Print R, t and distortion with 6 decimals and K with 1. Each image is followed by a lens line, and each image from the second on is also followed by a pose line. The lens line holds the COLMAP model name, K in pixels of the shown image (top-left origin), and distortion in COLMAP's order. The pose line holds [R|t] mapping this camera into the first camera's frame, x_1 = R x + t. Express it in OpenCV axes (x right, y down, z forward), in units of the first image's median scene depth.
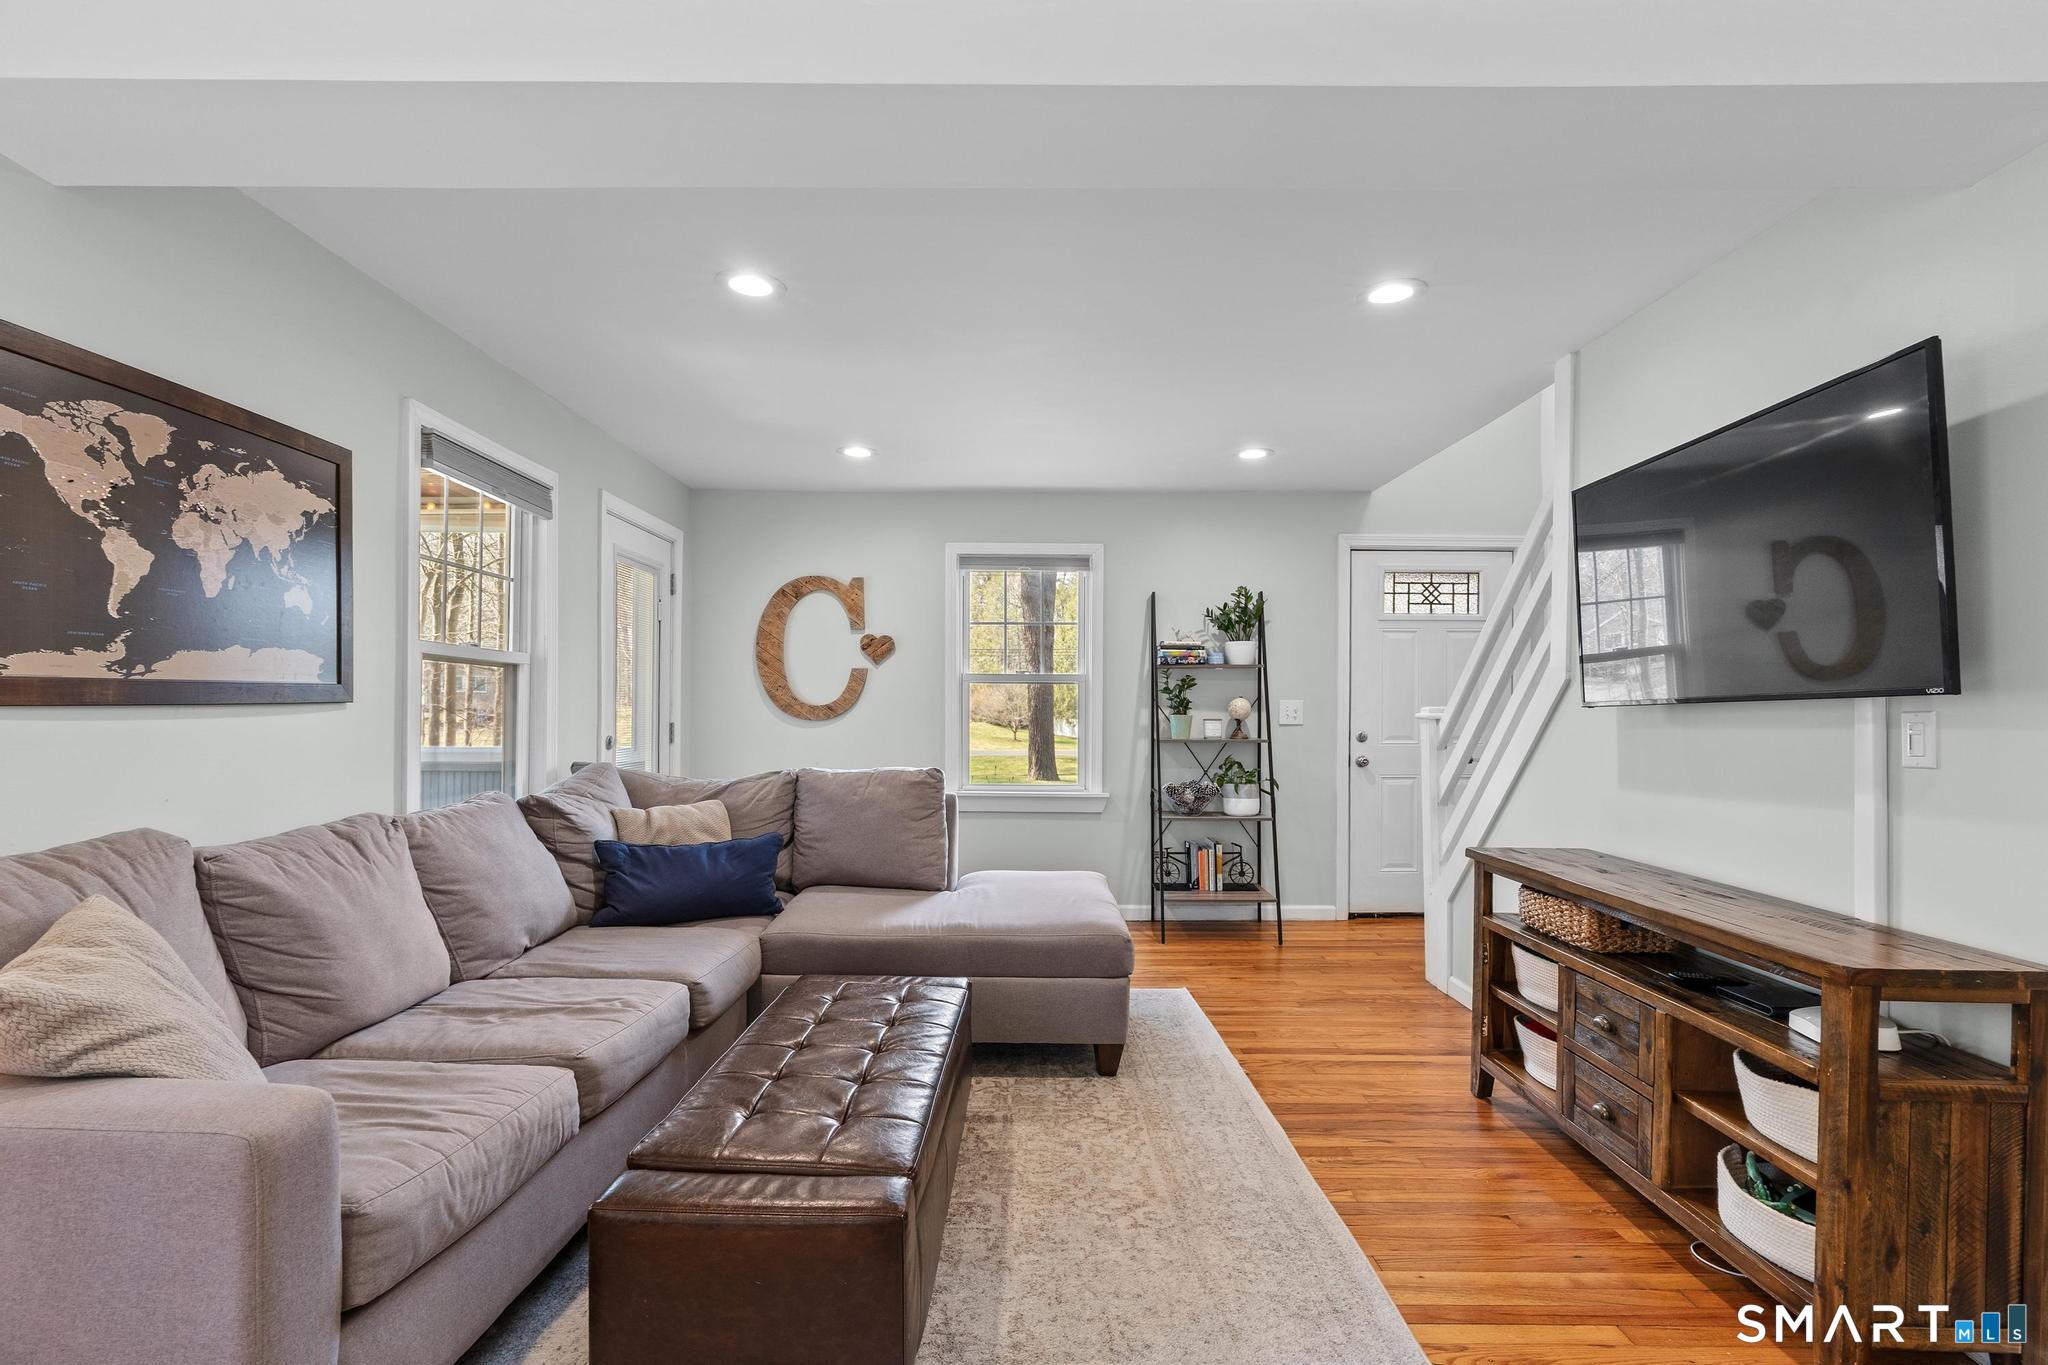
lens RADIAL K [[935.8, 0, 1019.5], [0, 935.8, 713.1], [0, 0, 1]] dist [-0.005521, 0.002150]
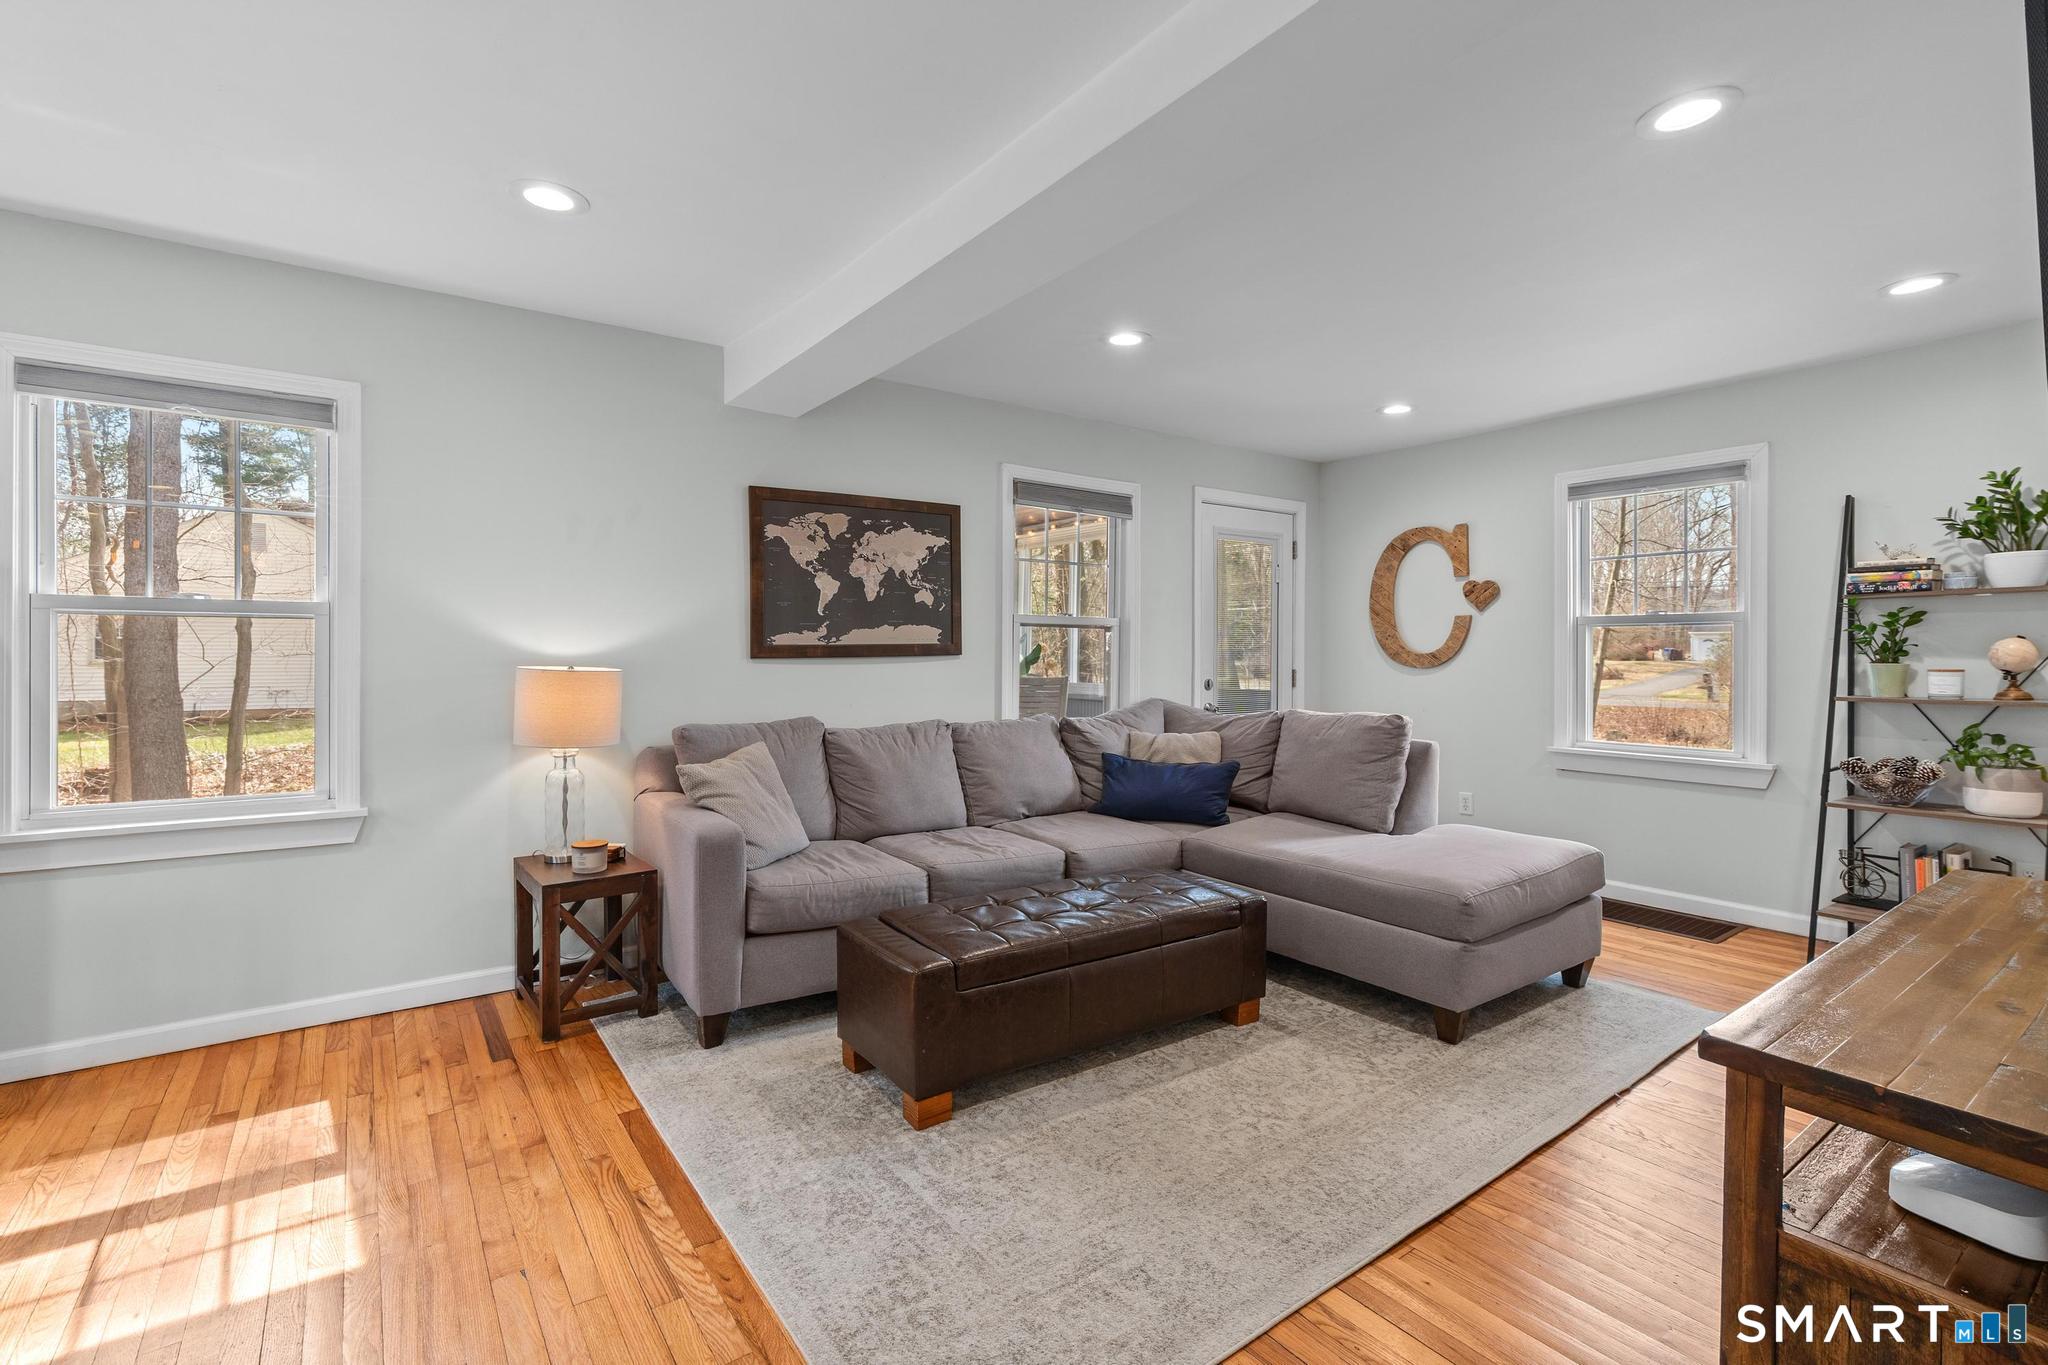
lens RADIAL K [[935.8, 0, 1023.8], [0, 935.8, 659.4], [0, 0, 1]] dist [-0.005521, 0.002150]
pose [[0.579514, -0.001970, -0.814960, 0.379323], [-0.000179, 0.999997, -0.002544, 0.000680], [0.814962, 0.001620, 0.579512, 0.060743]]
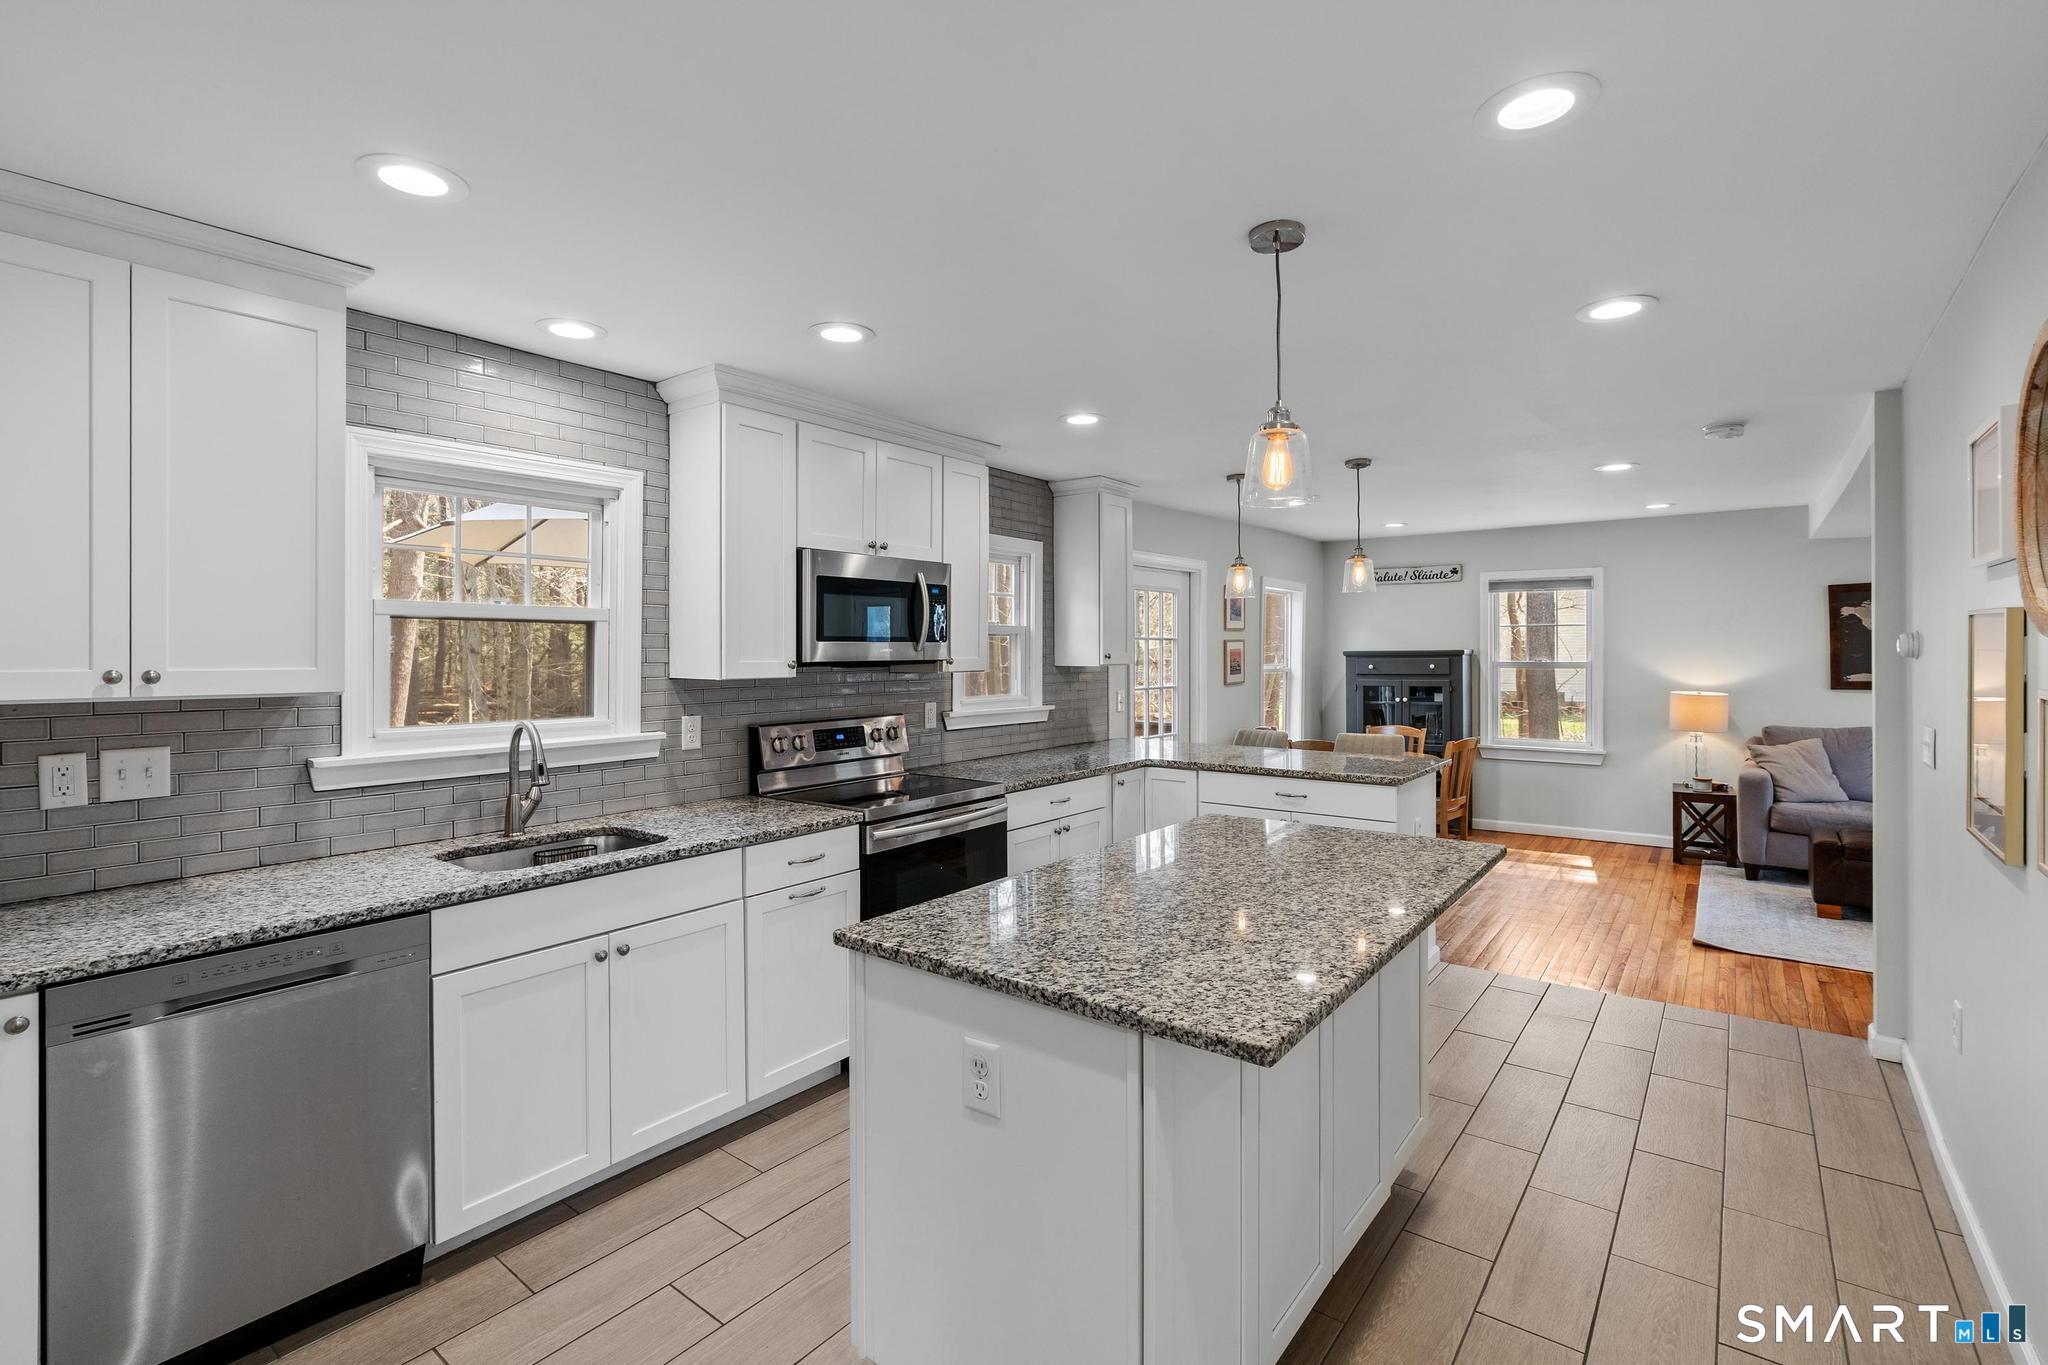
lens RADIAL K [[935.8, 0, 1009.8], [0, 935.8, 648.2], [0, 0, 1]] dist [-0.005521, 0.002150]
pose [[-0.612540, -0.005689, -0.790419, 1.303144], [0.000090, 0.999974, -0.007267, -0.048688], [0.790439, -0.004523, -0.612523, 0.218240]]
